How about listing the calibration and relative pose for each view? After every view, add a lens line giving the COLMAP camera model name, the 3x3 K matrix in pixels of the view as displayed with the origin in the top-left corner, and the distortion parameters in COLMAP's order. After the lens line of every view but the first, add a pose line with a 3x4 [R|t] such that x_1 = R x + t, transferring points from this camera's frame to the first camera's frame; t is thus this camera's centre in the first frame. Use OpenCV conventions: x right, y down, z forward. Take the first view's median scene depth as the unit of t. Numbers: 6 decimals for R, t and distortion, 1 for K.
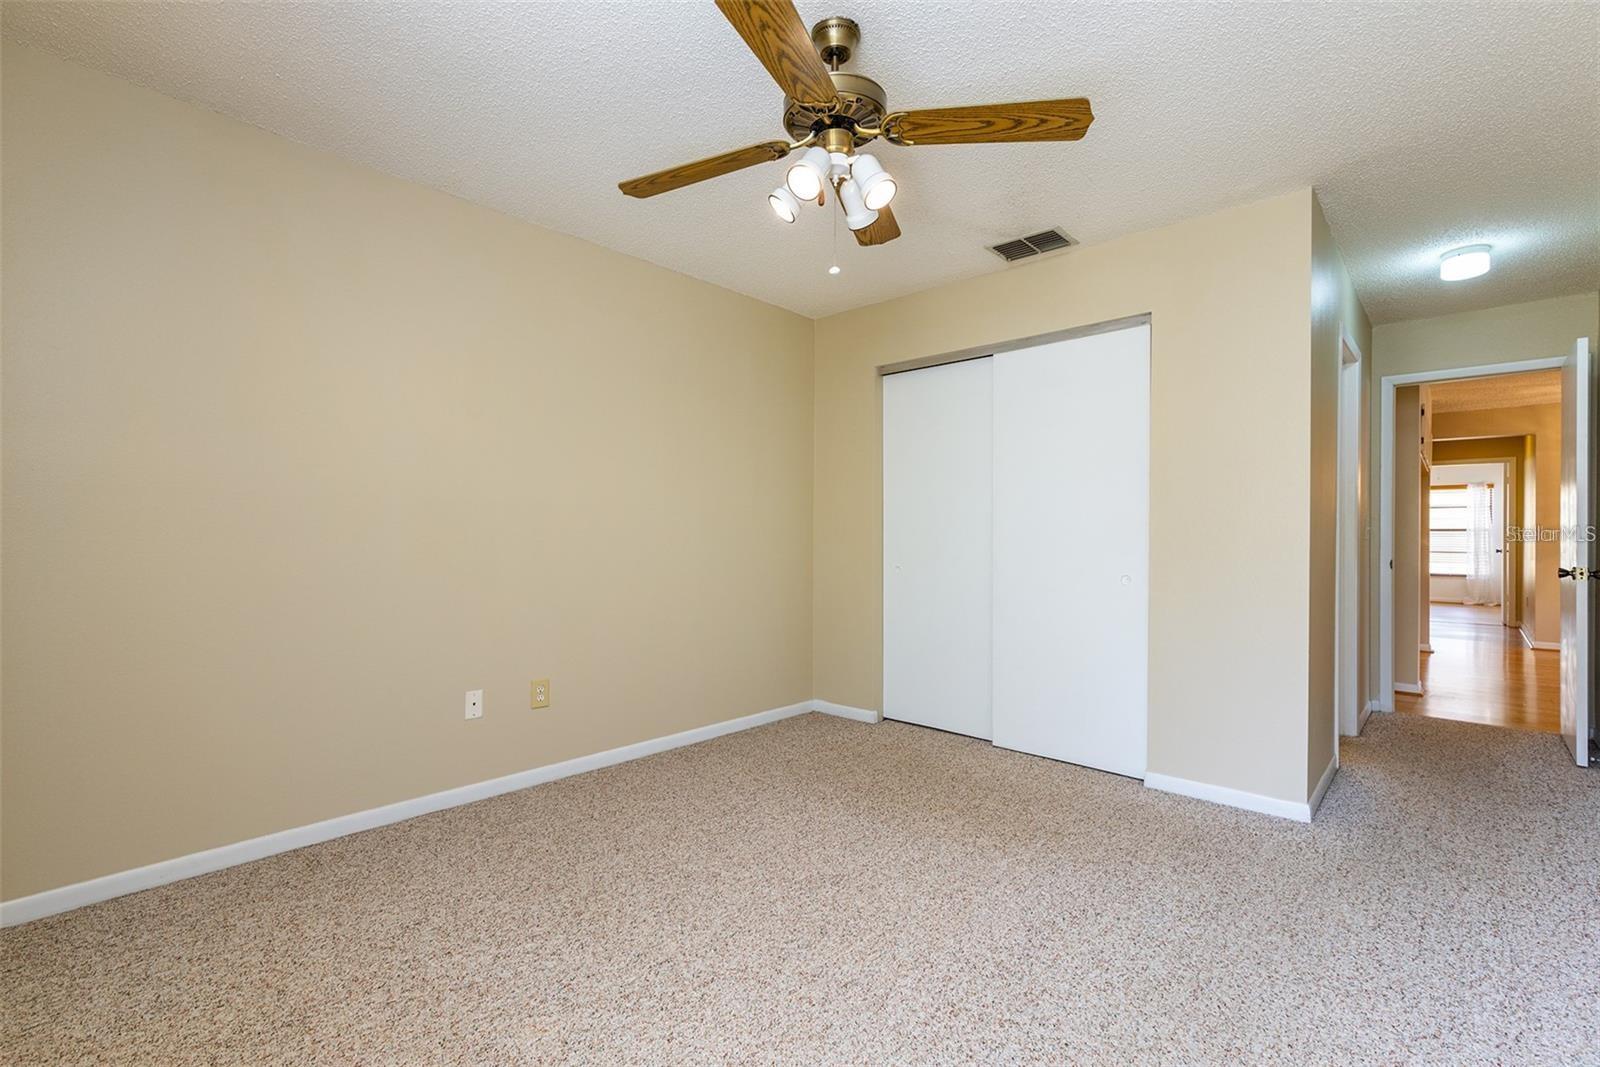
lens RADIAL K [[711.9, 0, 796.7], [0, 711.9, 530.7], [0, 0, 1]] dist [0.008498, 0.000112]
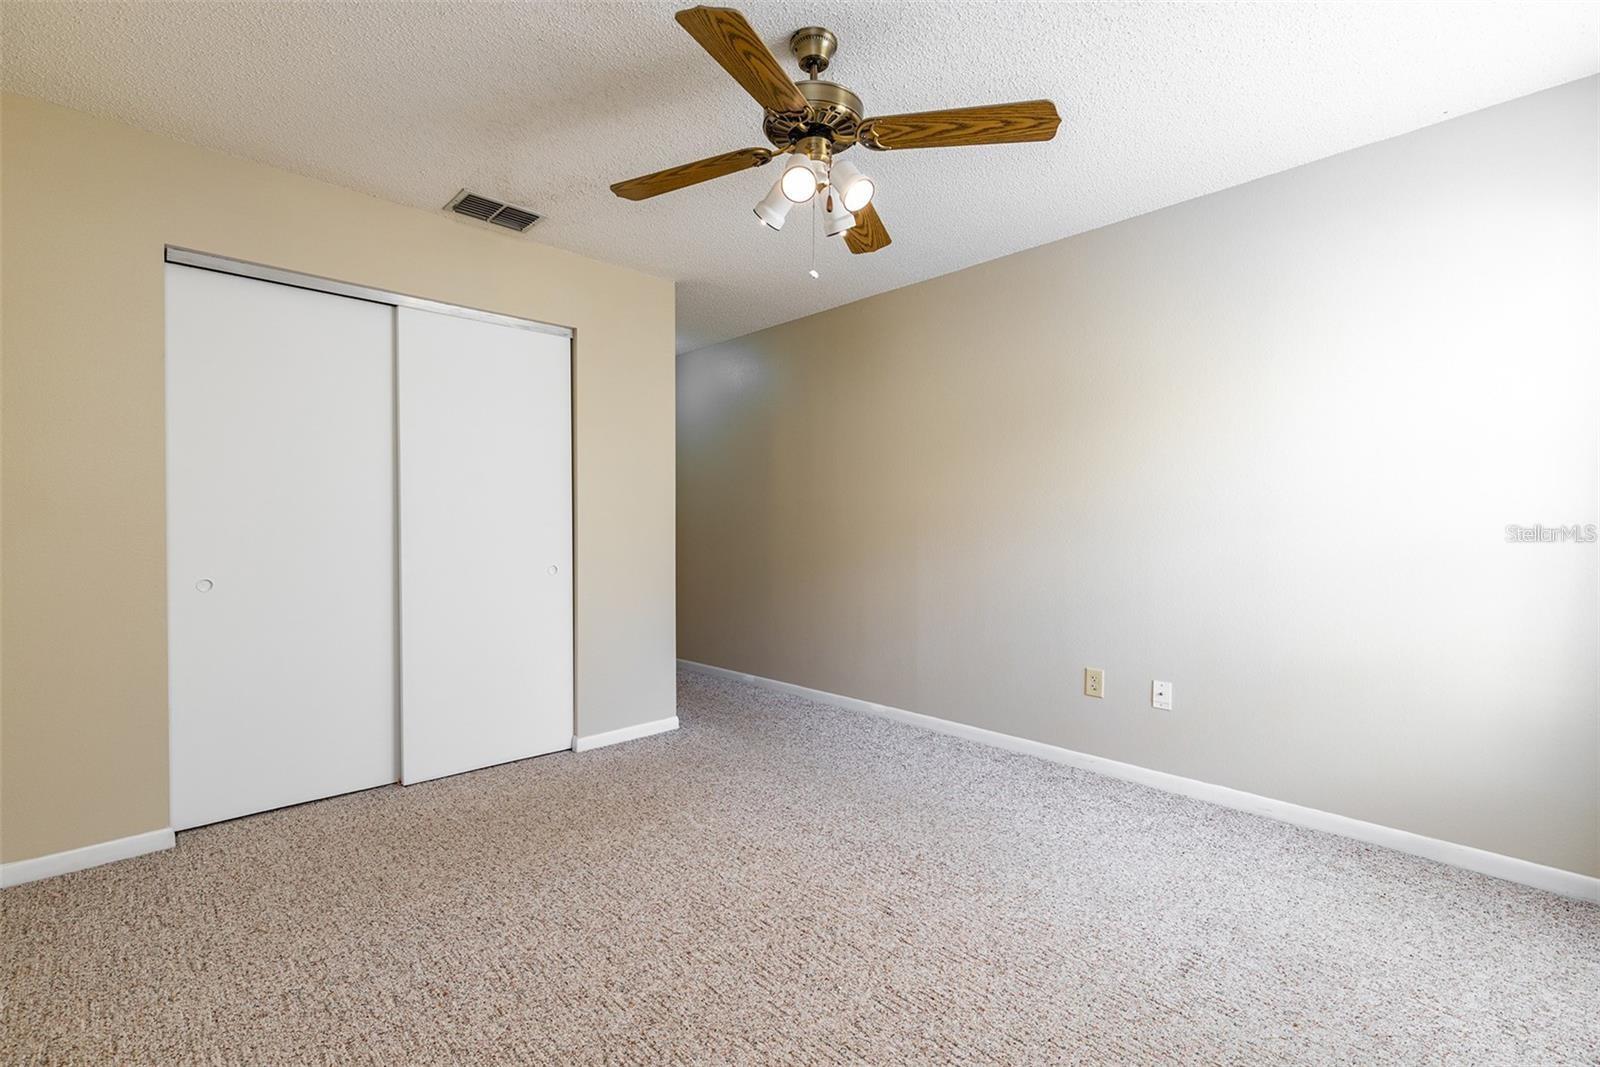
lens RADIAL K [[711.9, 0, 796.7], [0, 711.9, 530.7], [0, 0, 1]] dist [0.008498, 0.000112]
pose [[0.061980, -0.008979, 0.998037, -0.643753], [-0.005539, 0.999941, 0.009340, -0.002227], [-0.998062, -0.006107, 0.061926, 0.629084]]
